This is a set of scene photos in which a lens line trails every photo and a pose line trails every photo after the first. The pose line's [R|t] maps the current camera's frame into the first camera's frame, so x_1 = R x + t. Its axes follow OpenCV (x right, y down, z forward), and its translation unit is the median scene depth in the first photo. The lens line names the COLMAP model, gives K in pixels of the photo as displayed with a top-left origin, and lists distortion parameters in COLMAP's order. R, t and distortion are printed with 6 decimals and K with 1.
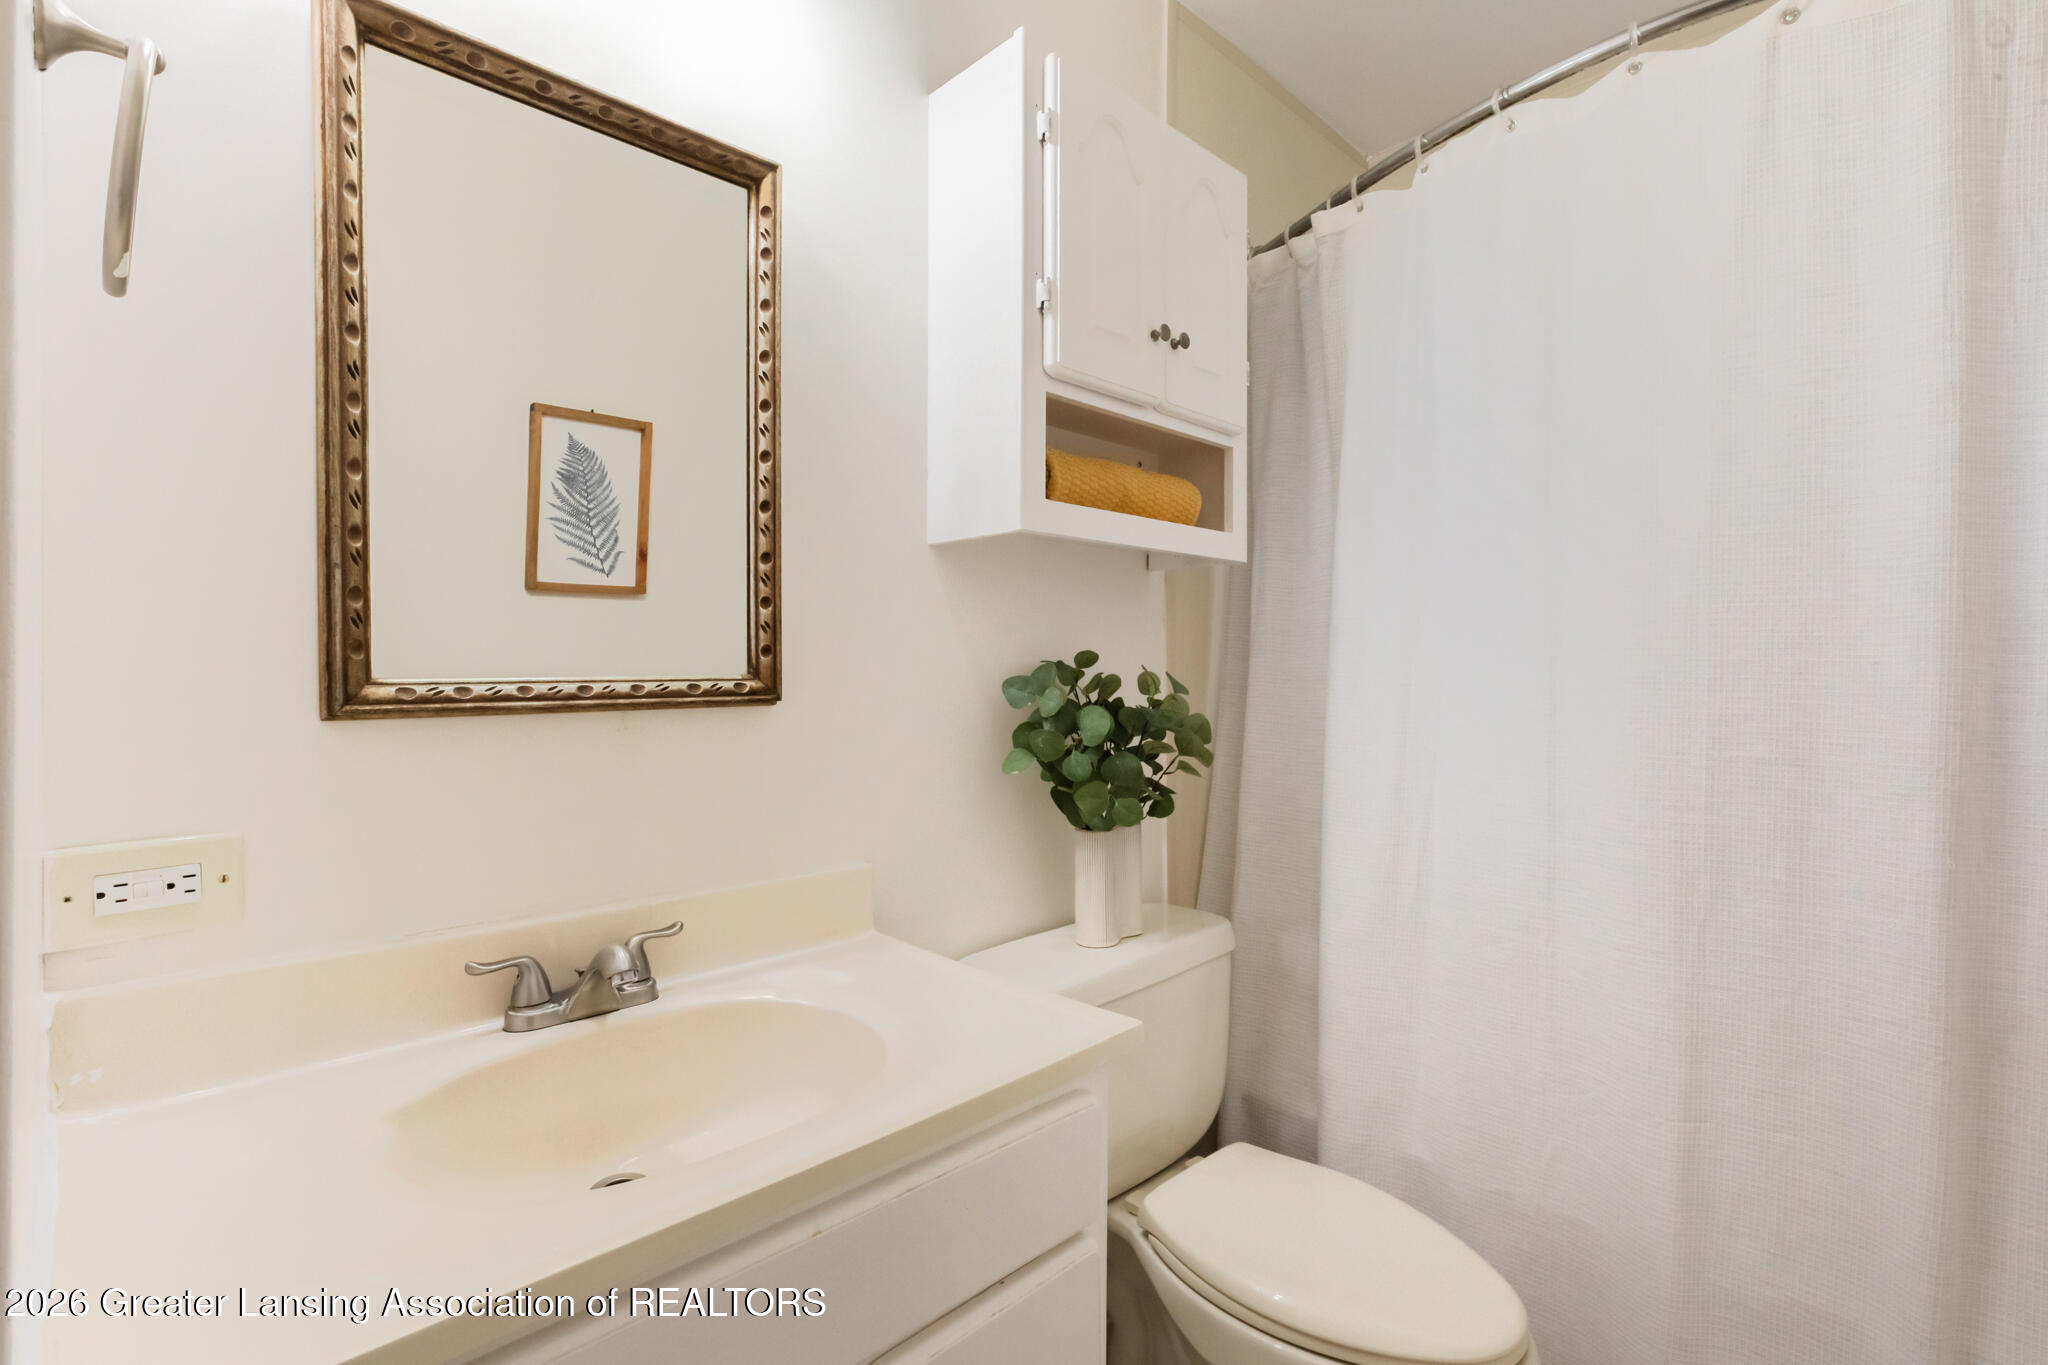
lens RADIAL K [[1016.4, 0, 966.2], [0, 1016.4, 671.2], [0, 0, 1]] dist [0.003393, 0.000243]
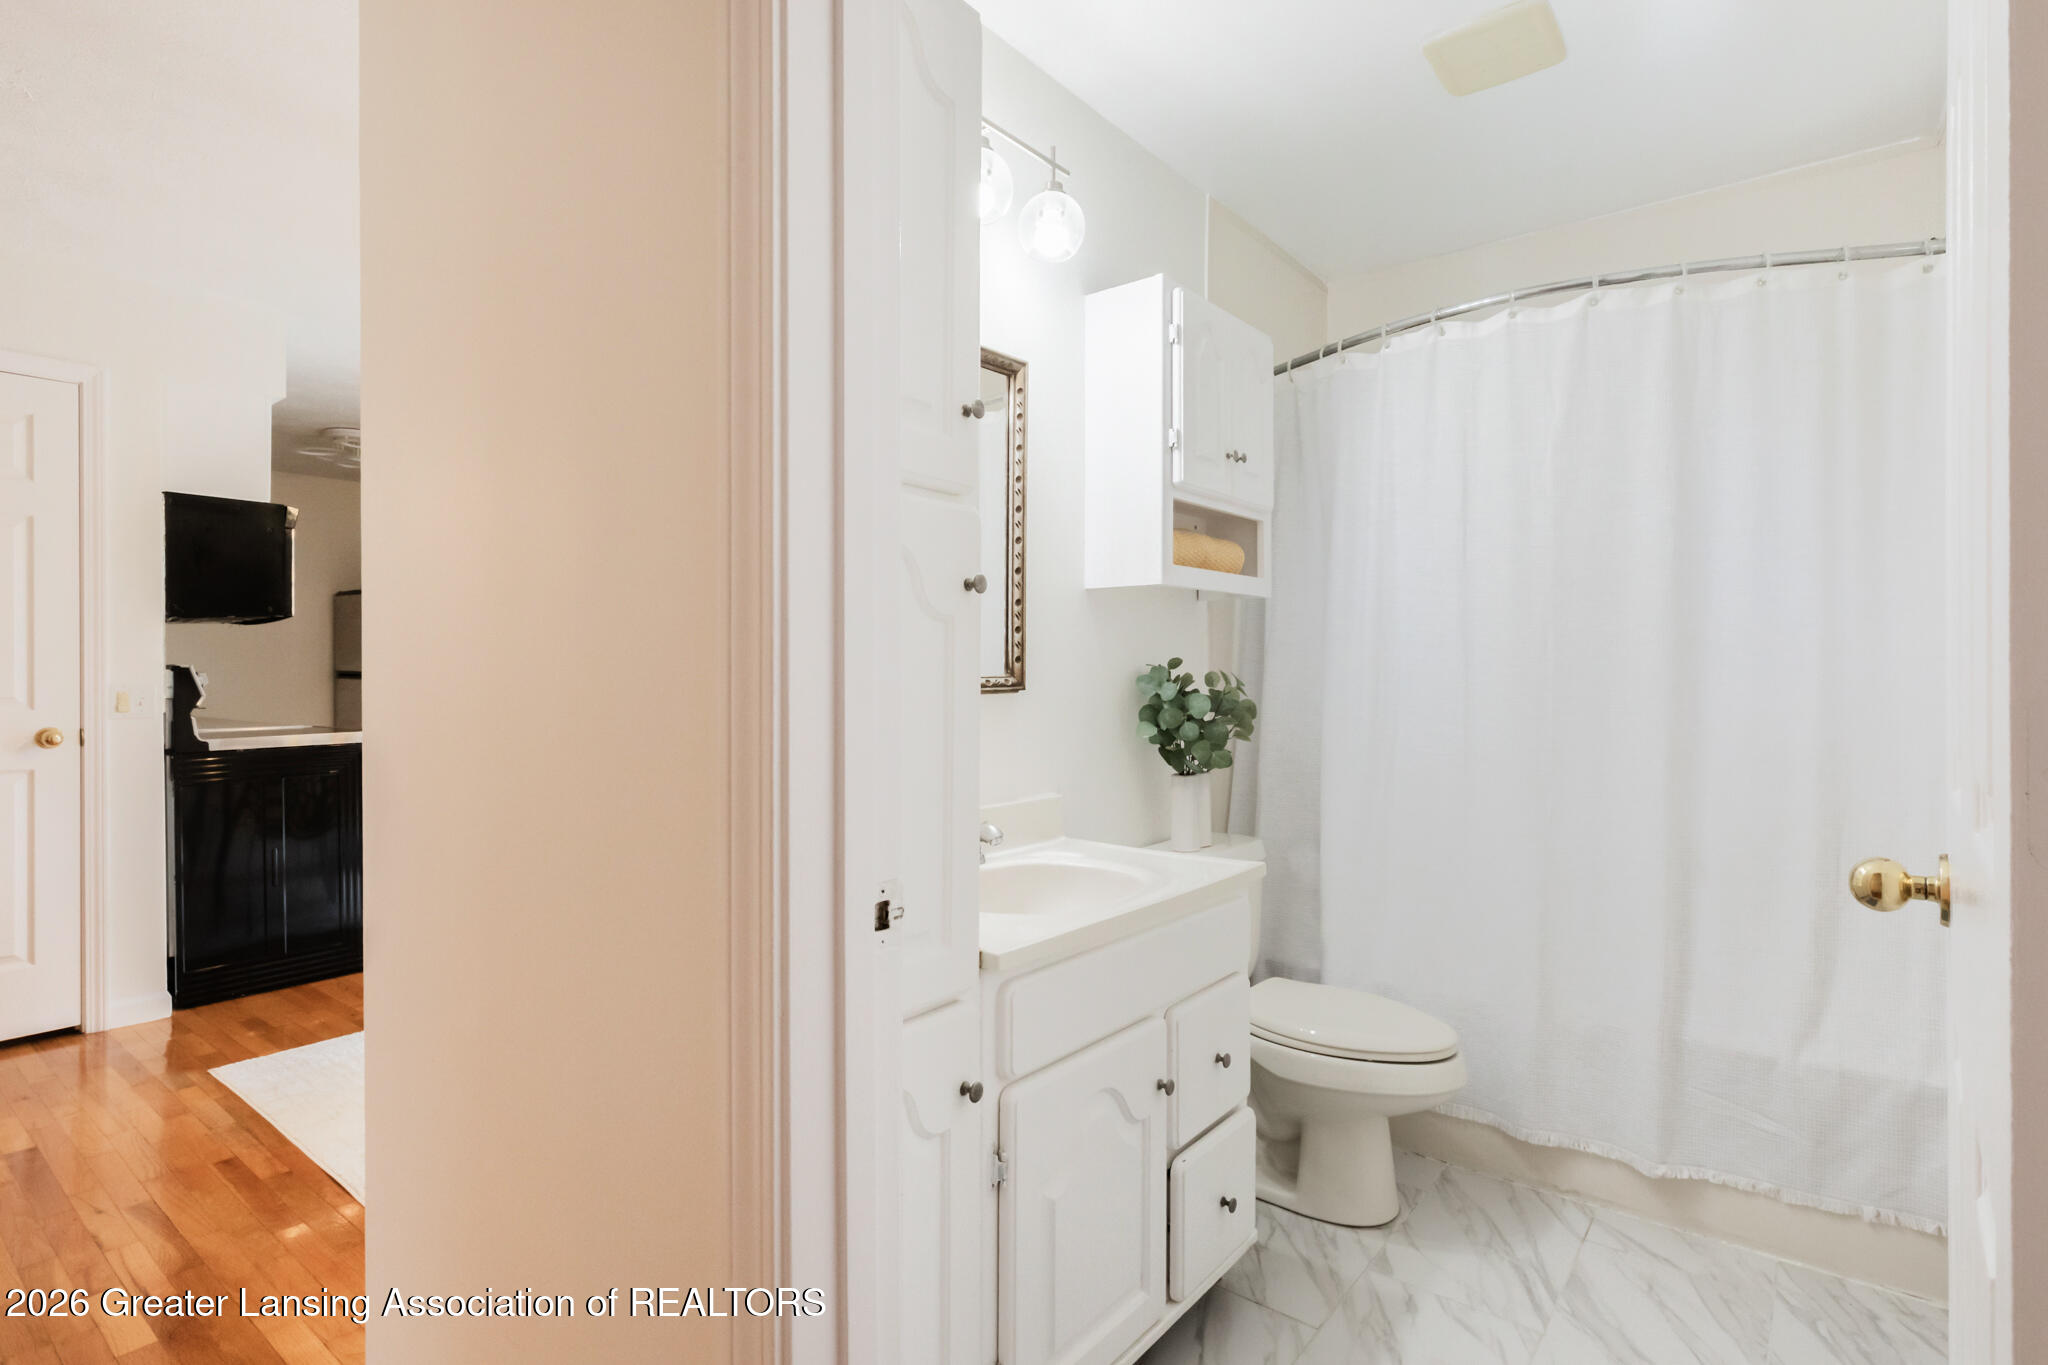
lens RADIAL K [[1016.4, 0, 1024.3], [0, 1016.4, 680.0], [0, 0, 1]] dist [0.003393, 0.000243]
pose [[0.991389, -0.003200, 0.130908, -0.350833], [0.002180, 0.999966, 0.007937, -0.000228], [-0.130929, -0.007583, 0.991363, -0.541016]]
